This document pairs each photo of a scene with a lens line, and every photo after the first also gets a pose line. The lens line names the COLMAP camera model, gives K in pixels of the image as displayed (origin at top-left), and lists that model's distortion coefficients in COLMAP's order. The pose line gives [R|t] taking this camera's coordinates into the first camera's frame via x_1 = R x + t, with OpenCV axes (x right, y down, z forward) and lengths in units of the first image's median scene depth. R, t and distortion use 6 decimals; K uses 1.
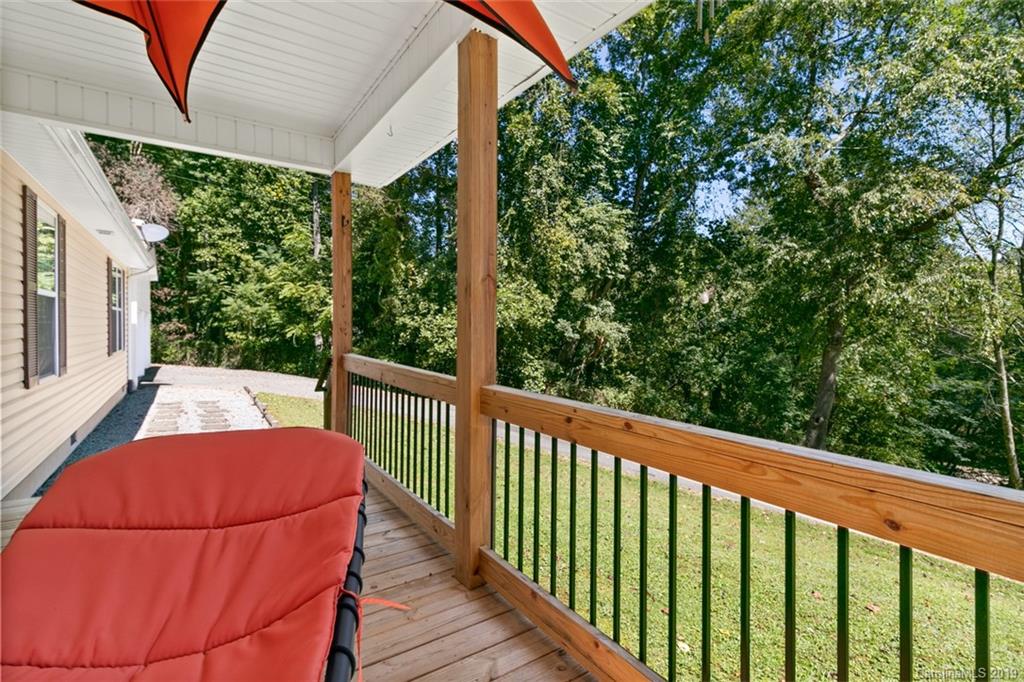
lens RADIAL K [[472.5, 0, 512.5], [0, 472.5, 328.1], [0, 0, 1]] dist [0.001898, 0.000079]
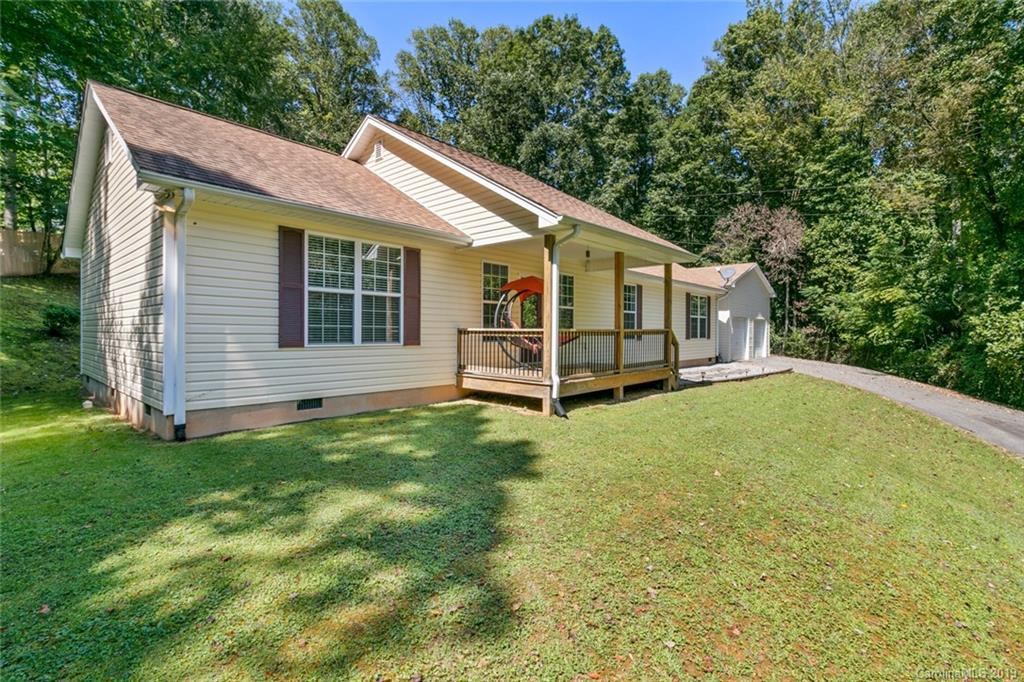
lens RADIAL K [[472.5, 0, 512.5], [0, 472.5, 328.1], [0, 0, 1]] dist [0.001898, 0.000079]
pose [[0.223421, -0.009421, -0.974676, 0.389335], [-0.007481, 0.999907, -0.011380, 0.014732], [0.974693, 0.009834, 0.223330, -0.078547]]
